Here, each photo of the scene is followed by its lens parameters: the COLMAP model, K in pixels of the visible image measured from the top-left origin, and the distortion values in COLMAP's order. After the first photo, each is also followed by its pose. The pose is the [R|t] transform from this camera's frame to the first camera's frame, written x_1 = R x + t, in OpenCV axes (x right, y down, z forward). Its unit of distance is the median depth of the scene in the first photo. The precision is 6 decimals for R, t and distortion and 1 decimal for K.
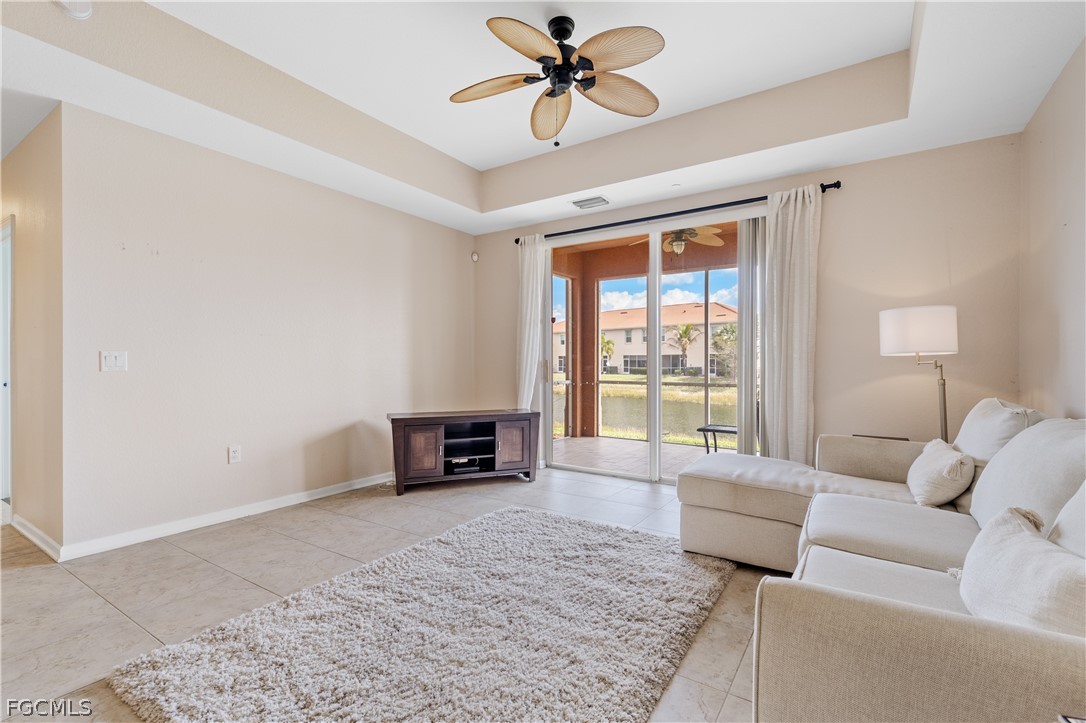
lens RADIAL K [[488.2, 0, 545.2], [0, 488.2, 366.0], [0, 0, 1]] dist [0.008285, -0.000162]
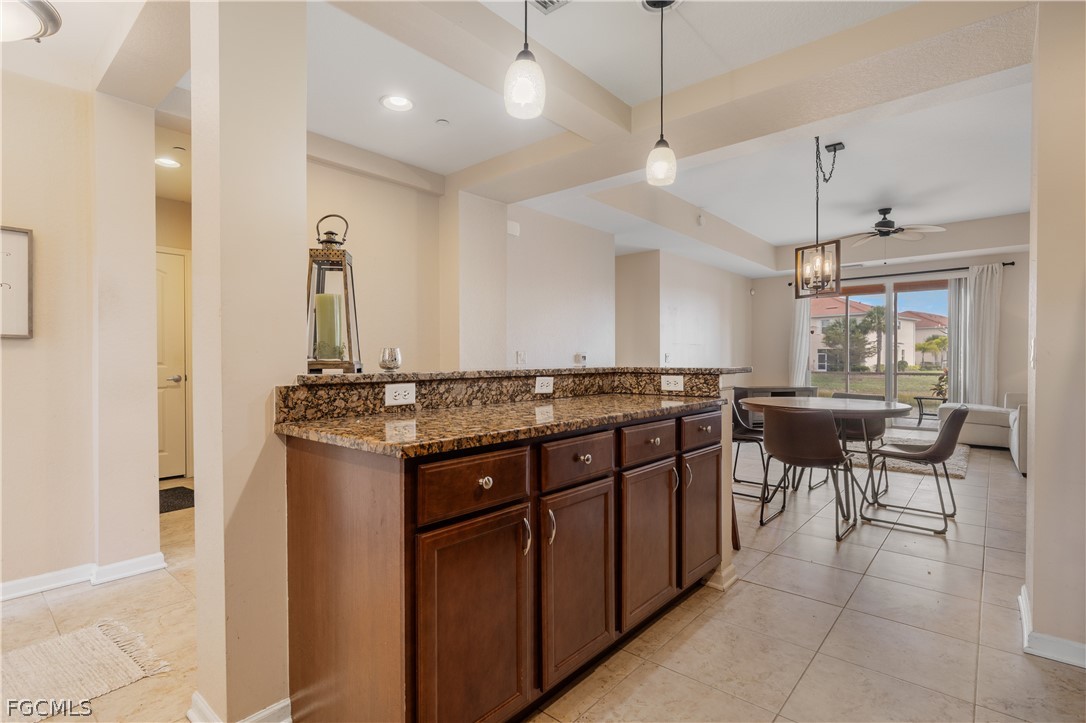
lens RADIAL K [[520.7, 0, 546.9], [0, 520.7, 362.9], [0, 0, 1]] dist [-0.001875, -0.000337]
pose [[0.991267, 0.001493, -0.131858, -0.897807], [-0.001124, 0.999995, 0.002871, 0.009002], [0.131862, -0.002697, 0.991264, -1.197739]]
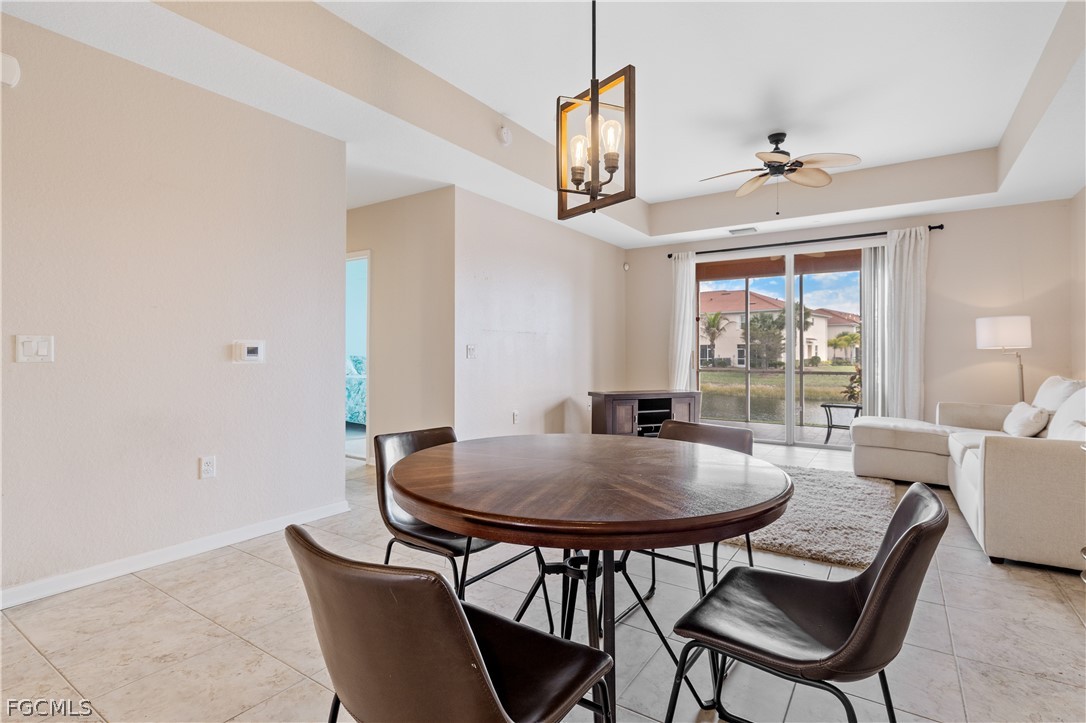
lens RADIAL K [[524.2, 0, 545.2], [0, 524.2, 349.8], [0, 0, 1]] dist [-0.011433, 0.000356]
pose [[0.999919, 0.003590, -0.012187, -0.507141], [-0.003738, 0.999919, -0.012175, 0.004767], [0.012142, 0.012219, 0.999852, -0.490559]]
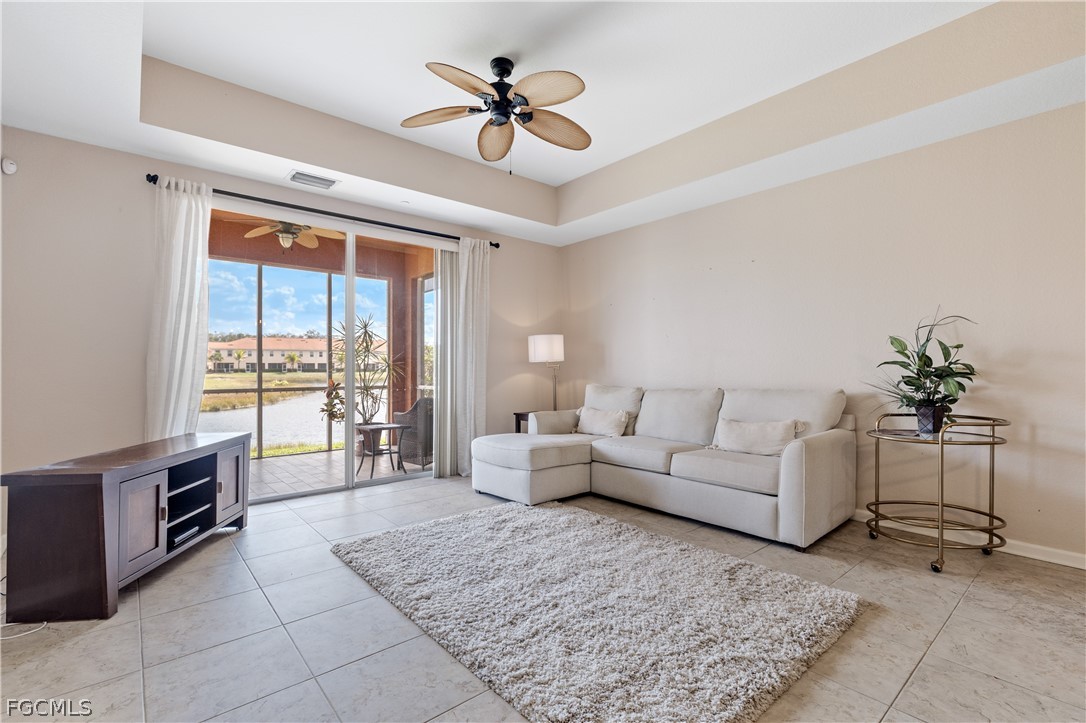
lens RADIAL K [[486.5, 0, 548.9], [0, 486.5, 363.6], [0, 0, 1]] dist [0.000148, -0.000366]
pose [[0.271451, 0.005595, 0.962436, -0.751973], [0.005590, 0.999957, -0.007389, -0.002313], [-0.962436, 0.007386, 0.271408, 0.445916]]
